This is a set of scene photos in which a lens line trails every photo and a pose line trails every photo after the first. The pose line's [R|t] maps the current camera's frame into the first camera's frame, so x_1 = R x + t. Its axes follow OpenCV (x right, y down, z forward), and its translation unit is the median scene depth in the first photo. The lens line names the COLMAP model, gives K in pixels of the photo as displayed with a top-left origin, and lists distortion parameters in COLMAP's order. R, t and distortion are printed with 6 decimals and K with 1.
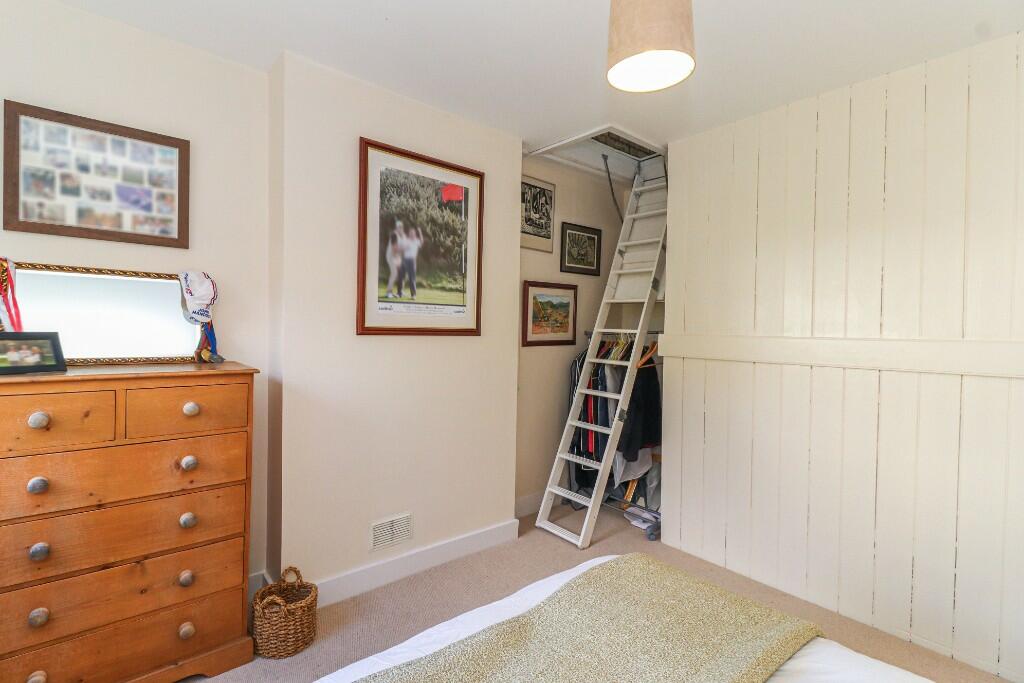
lens RADIAL K [[470.6, 0, 512.7], [0, 470.6, 333.7], [0, 0, 1]] dist [0.004401, -0.004215]
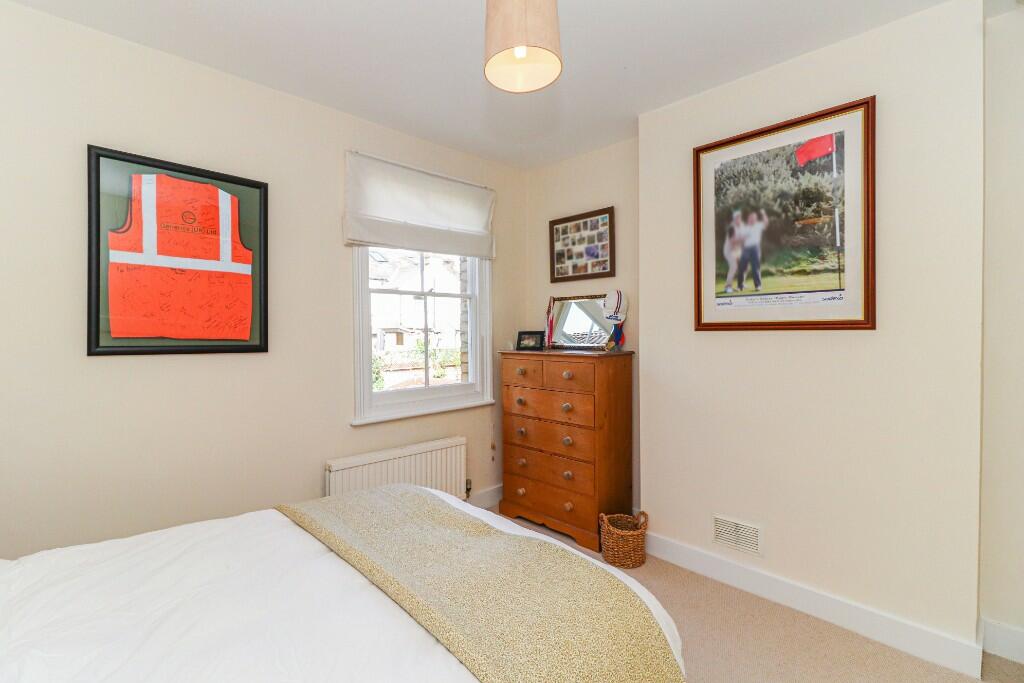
lens RADIAL K [[470.6, 0, 512.8], [0, 470.6, 338.5], [0, 0, 1]] dist [0.004401, -0.004215]
pose [[0.055911, -0.010083, -0.998385, 0.682625], [-0.006023, 0.999927, -0.010436, 0.032681], [0.998418, 0.006596, 0.055846, 0.488694]]
